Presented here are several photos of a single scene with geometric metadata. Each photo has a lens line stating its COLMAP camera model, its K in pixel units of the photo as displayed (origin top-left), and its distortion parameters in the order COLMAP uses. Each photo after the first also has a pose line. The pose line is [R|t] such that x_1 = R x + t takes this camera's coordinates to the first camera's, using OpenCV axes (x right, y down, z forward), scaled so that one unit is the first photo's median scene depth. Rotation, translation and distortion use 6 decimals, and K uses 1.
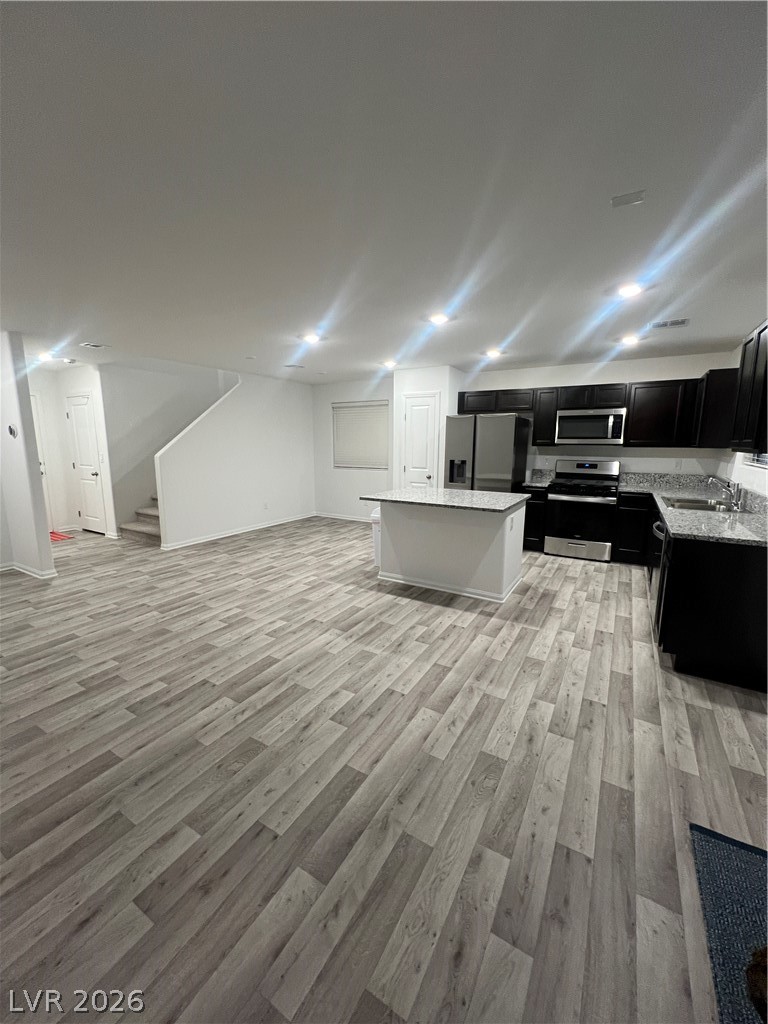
lens RADIAL K [[406.0, 0, 387.7], [0, 406.0, 507.2], [0, 0, 1]] dist [-0.003928, -0.000557]
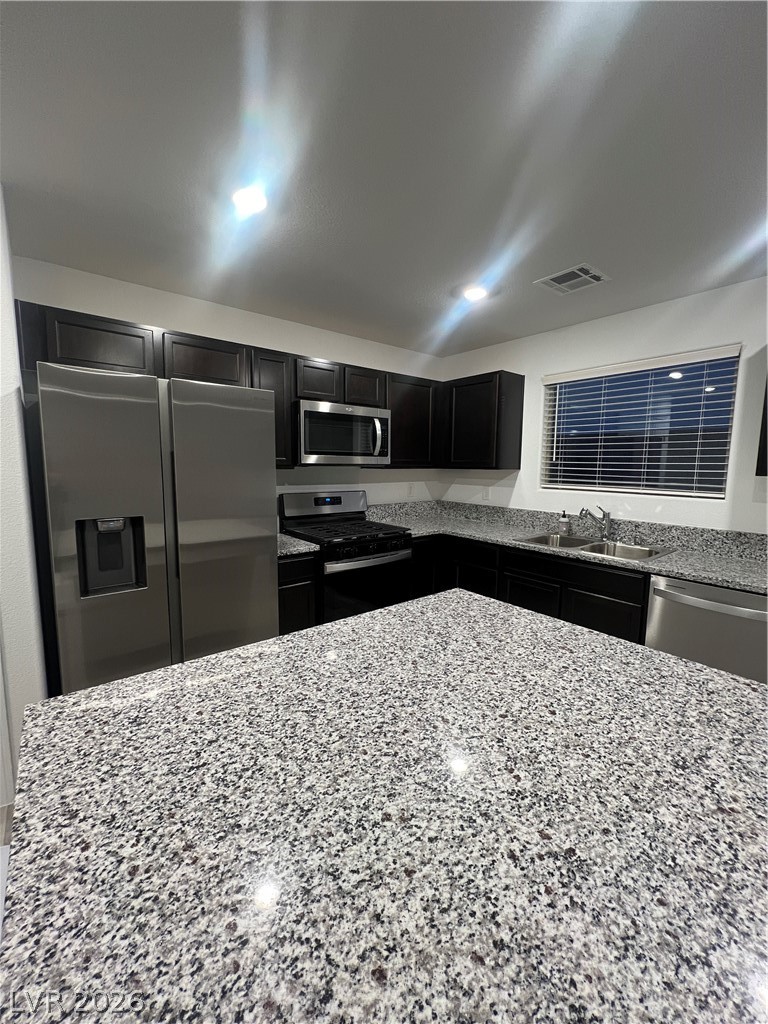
lens RADIAL K [[408.9, 0, 384.5], [0, 408.9, 511.5], [0, 0, 1]] dist [0.001021, -0.000689]
pose [[0.353303, -0.111595, 0.928829, -0.037287], [0.141298, 0.987835, 0.064938, -0.110075], [-0.924777, 0.108299, 0.364773, 0.686411]]
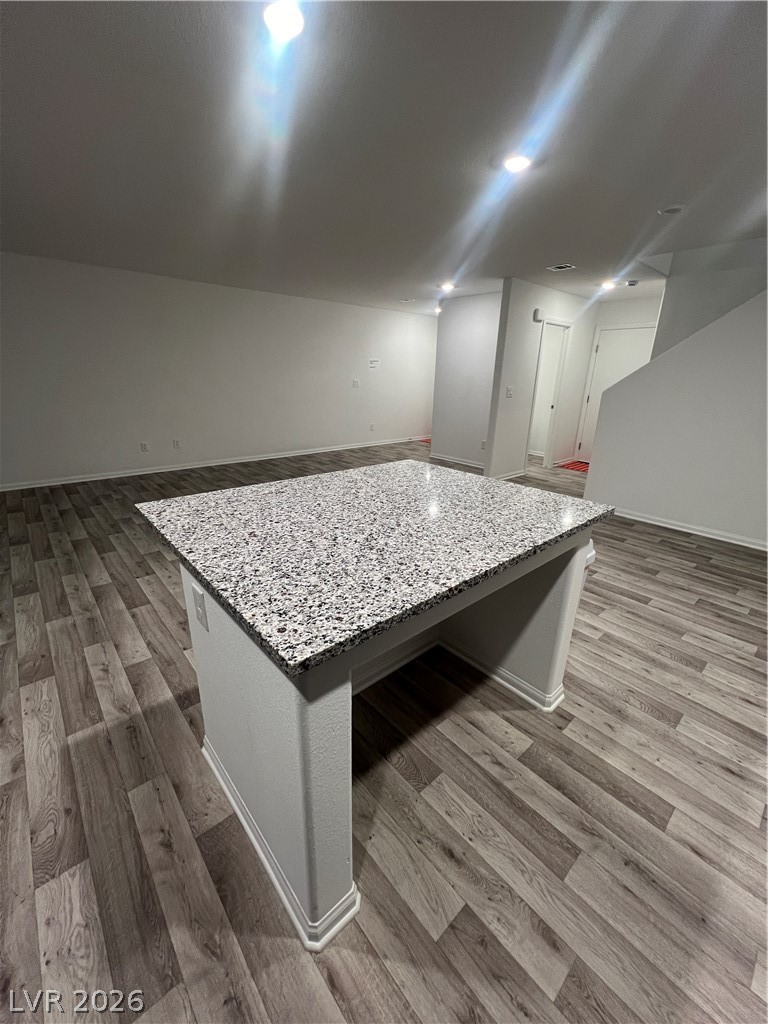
lens RADIAL K [[408.9, 0, 387.0], [0, 408.9, 511.7], [0, 0, 1]] dist [0.001021, -0.000689]
pose [[-0.303742, 0.294941, -0.905953, 0.355136], [-0.178159, 0.916523, 0.358114, -0.115625], [0.935949, 0.270178, -0.225840, 0.797155]]
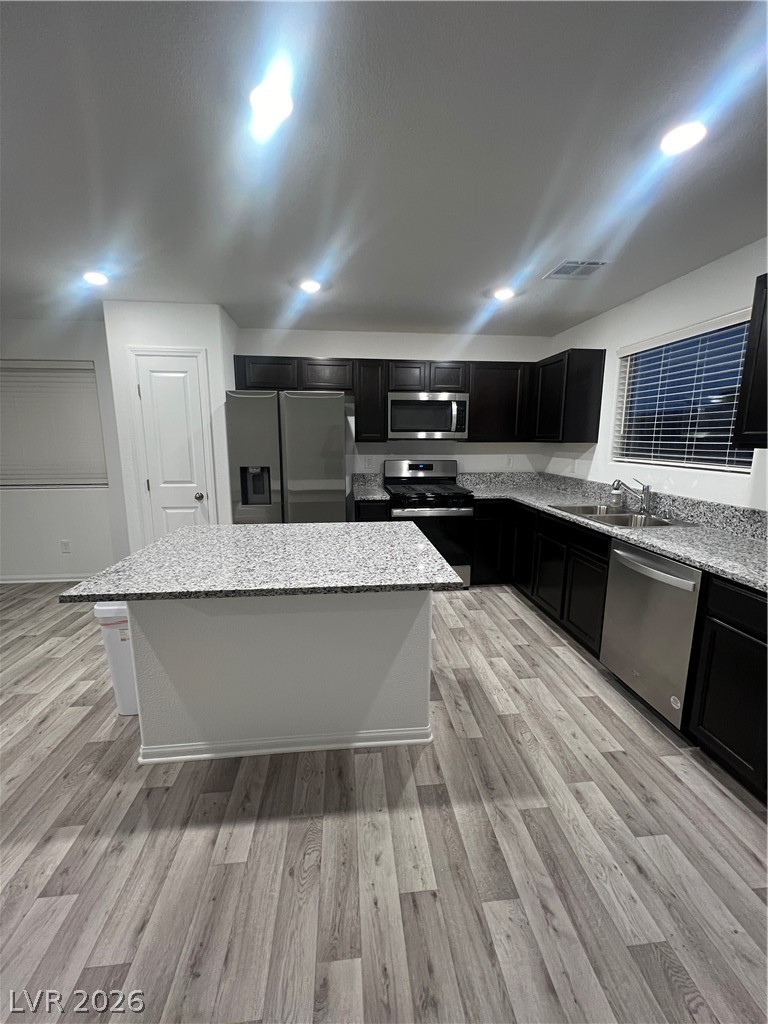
lens RADIAL K [[406.0, 0, 385.4], [0, 406.0, 512.5], [0, 0, 1]] dist [-0.003928, -0.000557]
pose [[0.805270, -0.110453, 0.582530, -0.026423], [0.096503, 0.993810, 0.055034, -0.062671], [-0.585003, 0.011898, 0.810944, 0.398211]]
